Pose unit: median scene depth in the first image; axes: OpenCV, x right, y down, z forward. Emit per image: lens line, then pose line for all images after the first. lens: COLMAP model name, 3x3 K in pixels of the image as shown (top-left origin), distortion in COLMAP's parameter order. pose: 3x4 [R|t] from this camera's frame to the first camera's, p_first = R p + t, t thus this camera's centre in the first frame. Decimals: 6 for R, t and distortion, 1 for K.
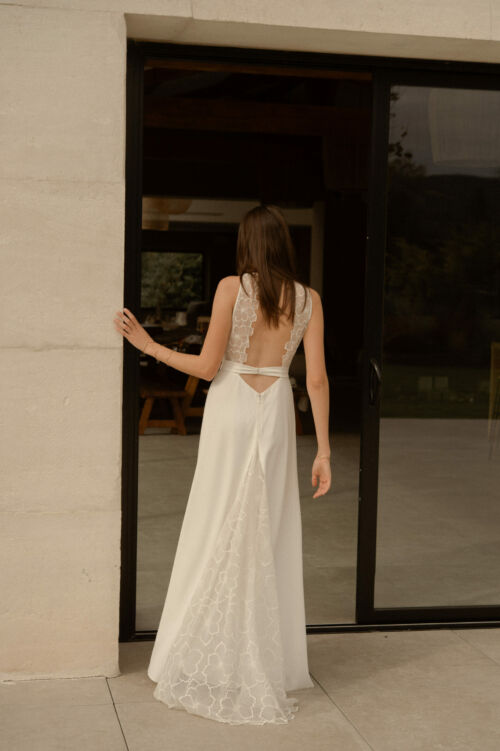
lens RADIAL K [[1182.8, 0, 250.0], [0, 1182.8, 375.5], [0, 0, 1]] dist [0.197095, -4.180919]
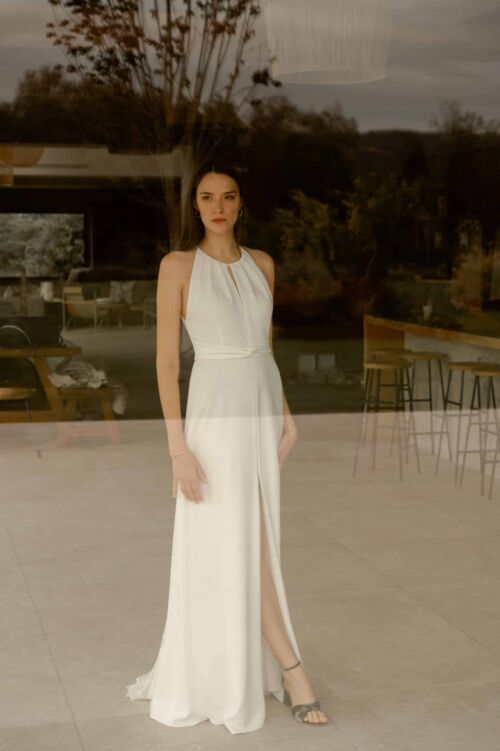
lens RADIAL K [[1182.8, 0, 250.0], [0, 1182.8, 375.5], [0, 0, 1]] dist [0.197095, -4.180919]
pose [[0.999120, -0.022551, 0.035374, 0.044259], [0.021470, 0.999300, 0.030650, -0.006196], [-0.036041, -0.029863, 0.998904, 0.099011]]
